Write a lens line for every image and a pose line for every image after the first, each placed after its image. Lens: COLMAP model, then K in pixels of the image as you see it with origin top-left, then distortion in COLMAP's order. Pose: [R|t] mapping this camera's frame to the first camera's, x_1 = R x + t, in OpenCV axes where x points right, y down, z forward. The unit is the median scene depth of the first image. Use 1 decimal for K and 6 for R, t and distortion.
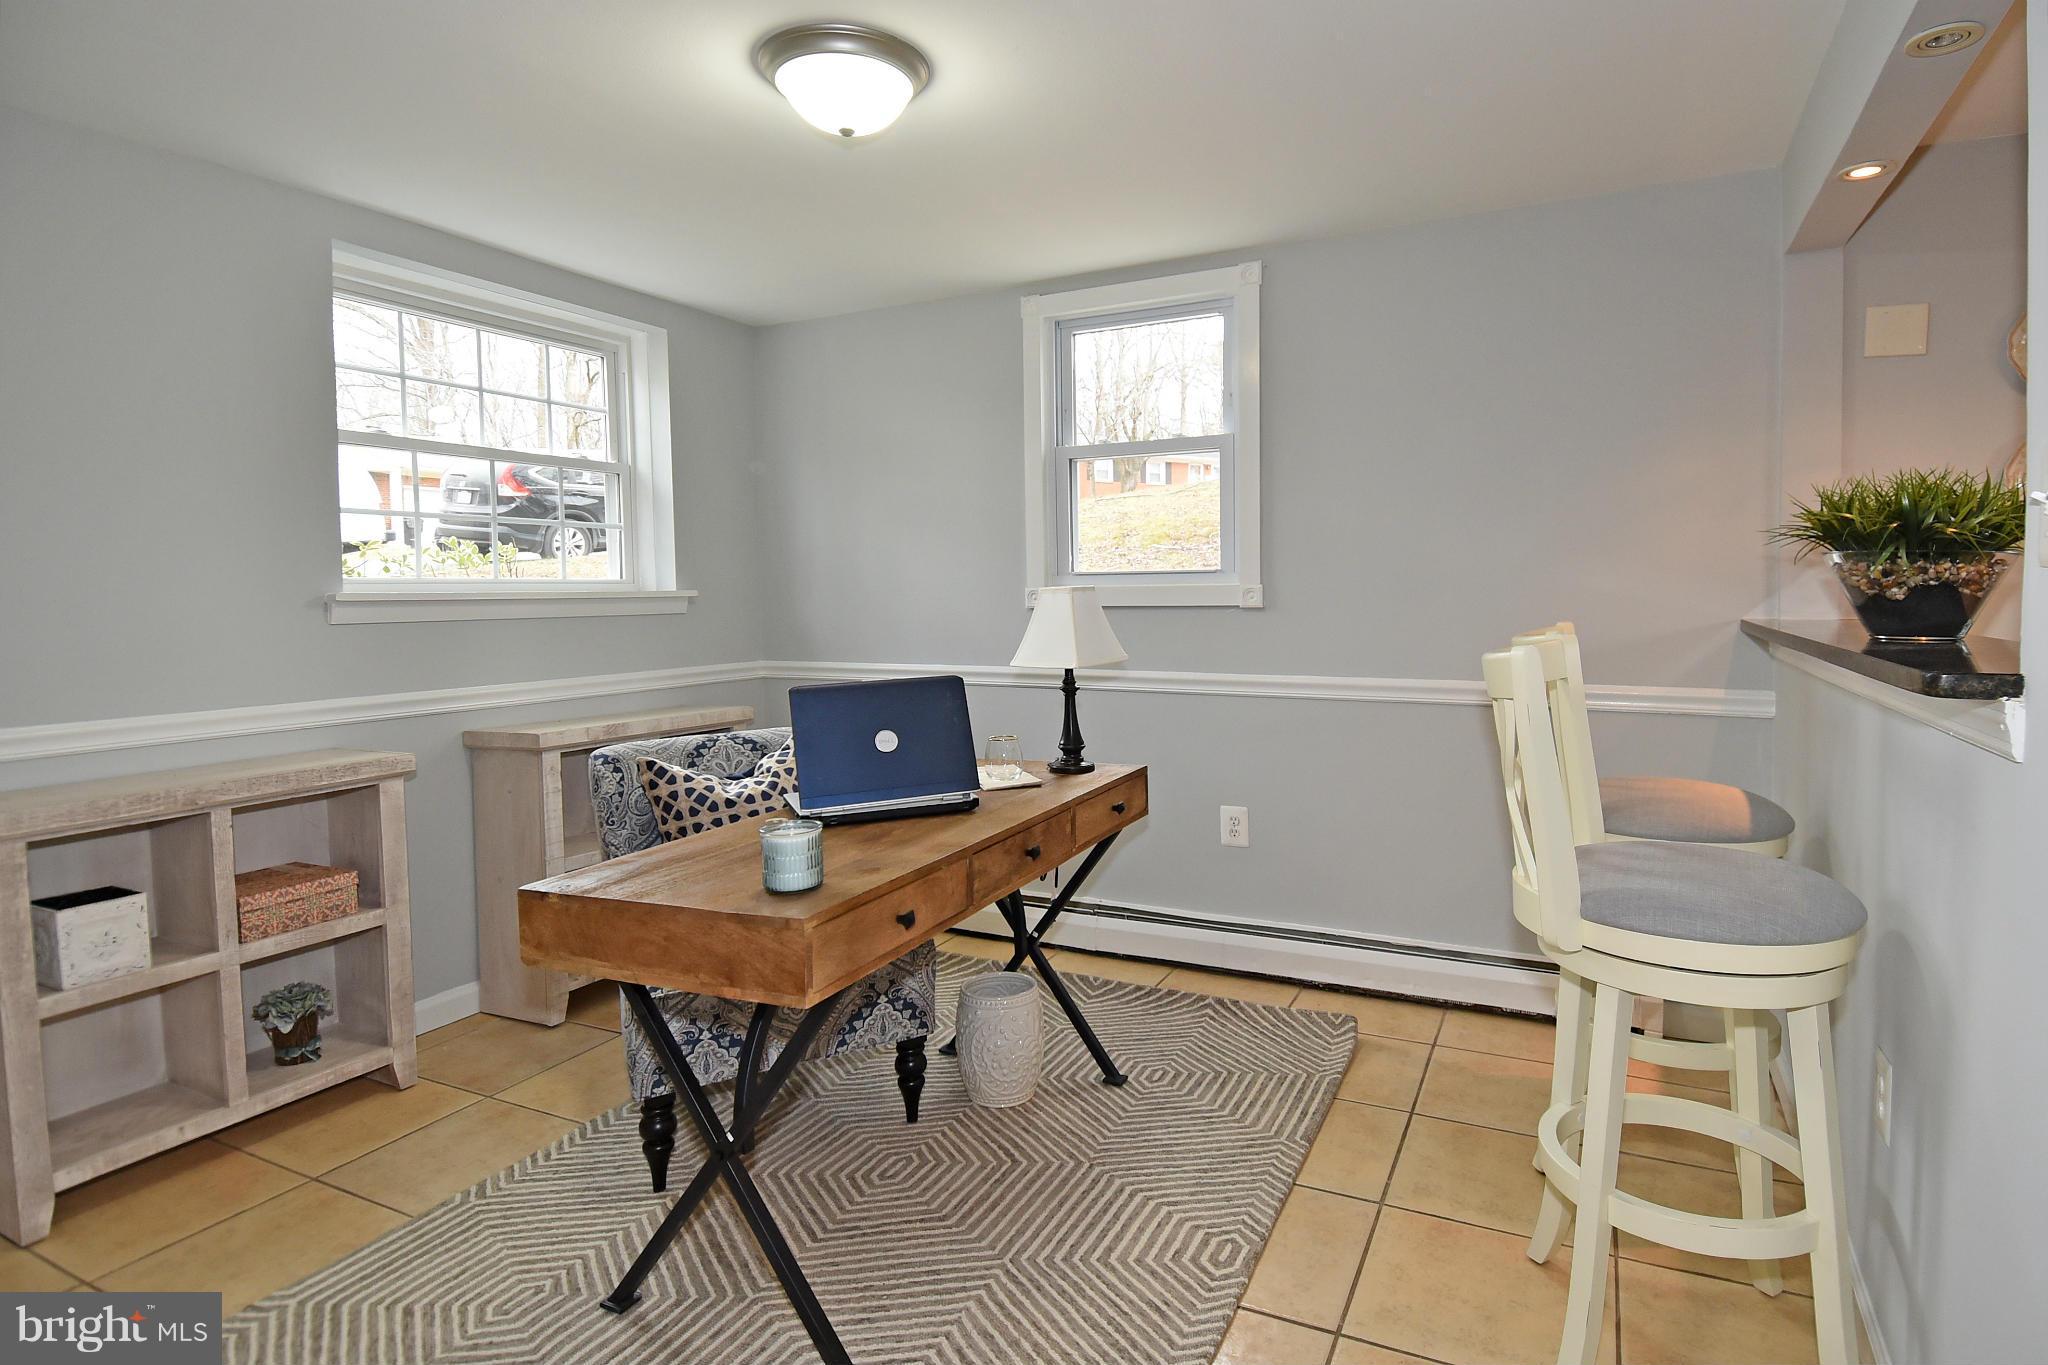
lens RADIAL K [[1130.4, 0, 1021.1], [0, 1130.4, 641.6], [0, 0, 1]] dist [0.042864, -0.056380]
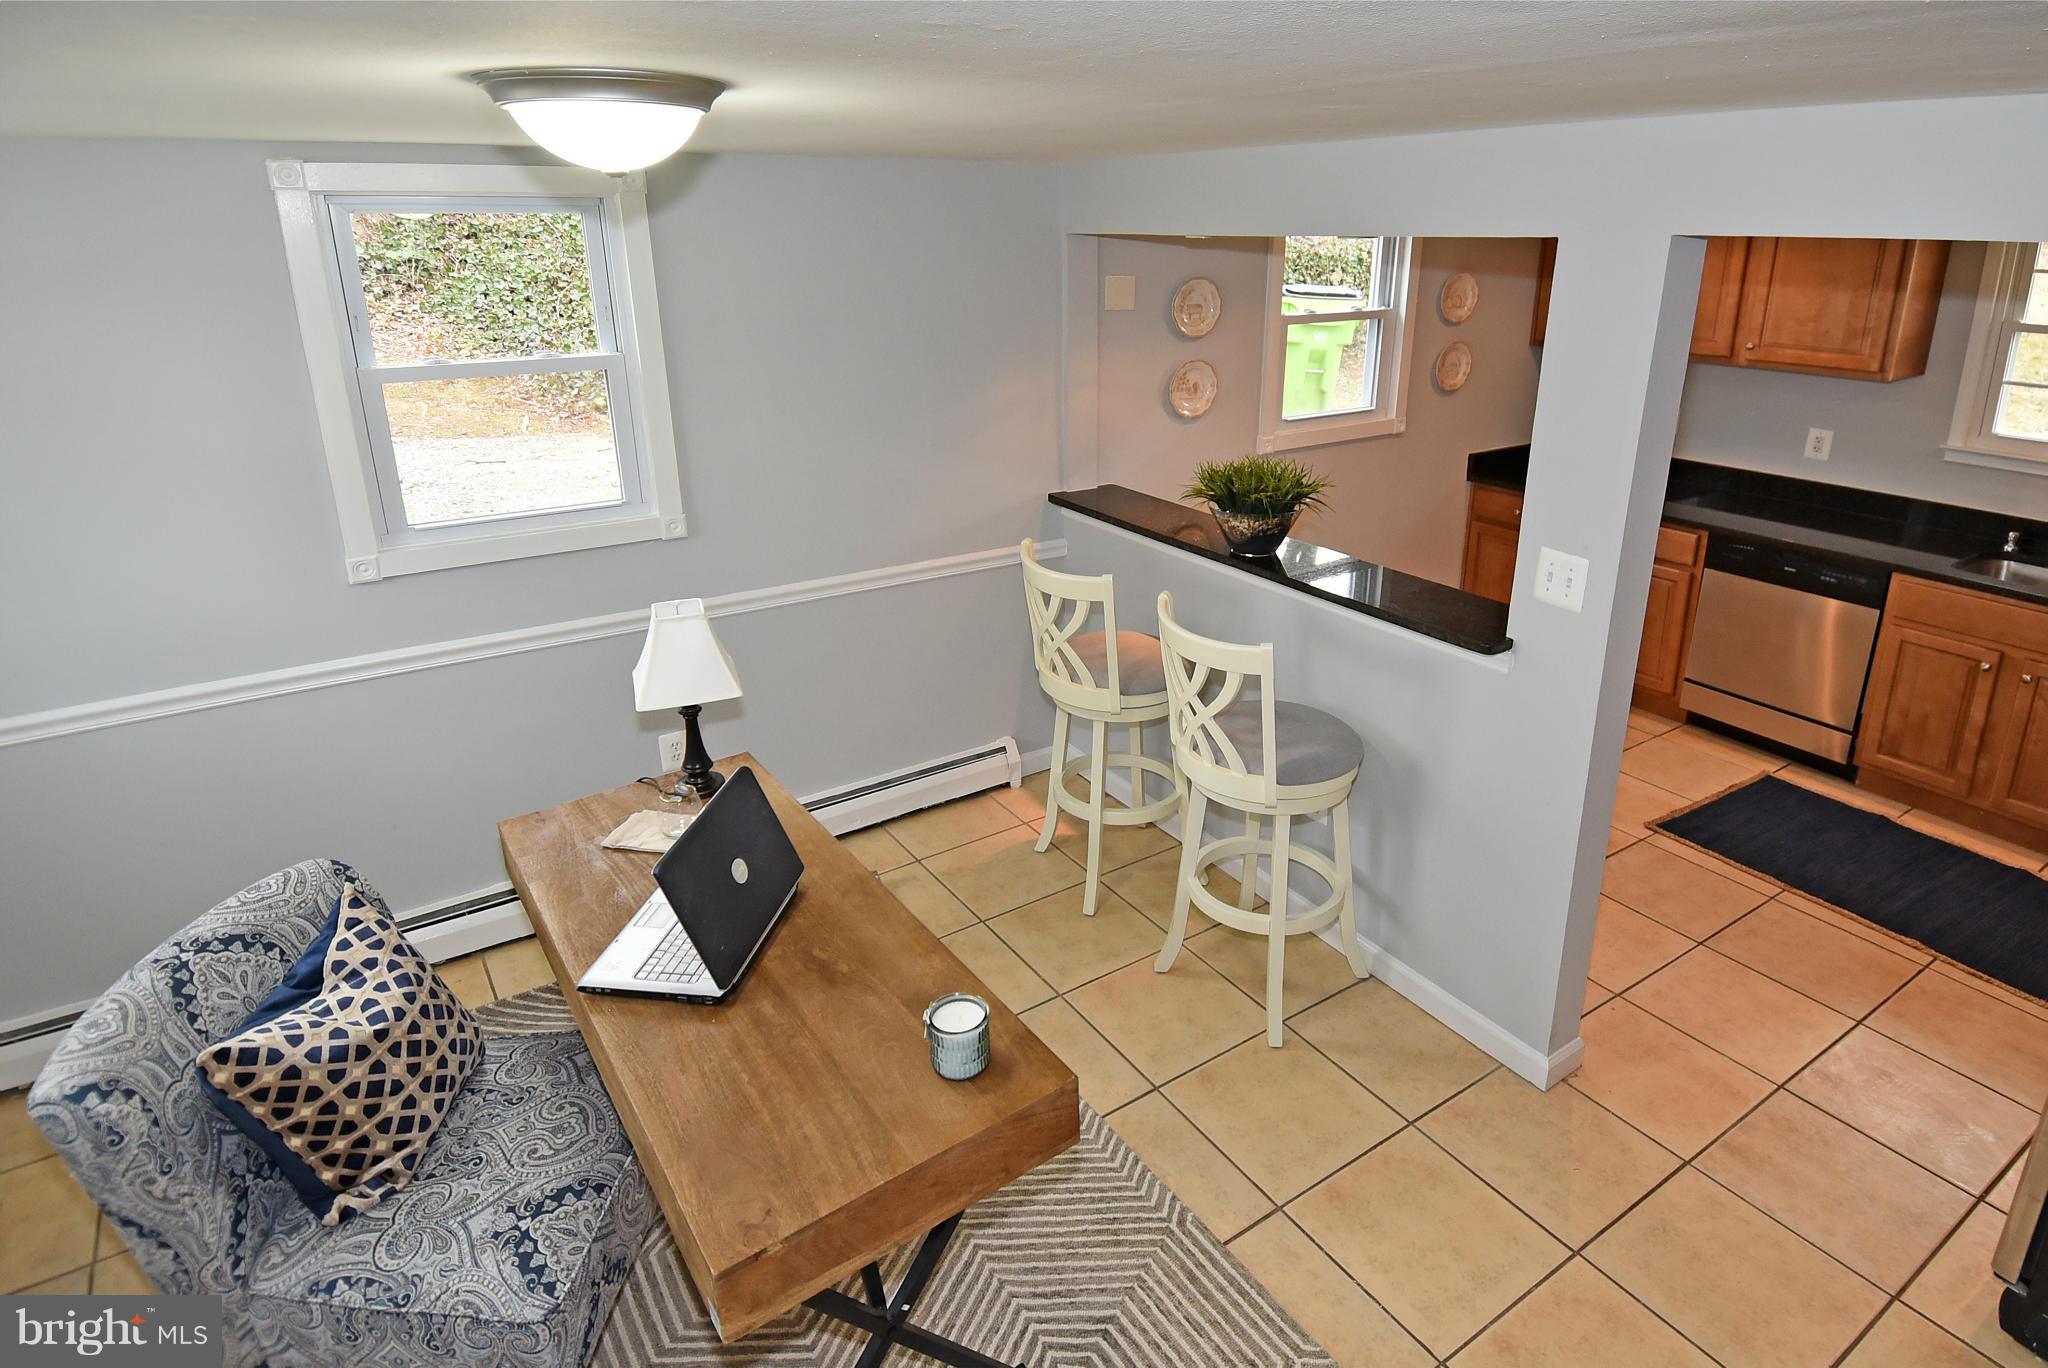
lens RADIAL K [[1149.1, 0, 1109.7], [0, 1149.1, 578.0], [0, 0, 1]] dist [0.035980, -0.039143]
pose [[0.456310, -0.262199, 0.850314, -0.593607], [0.042785, 0.960961, 0.273357, -0.315126], [-0.888792, -0.088355, 0.449714, 0.287333]]
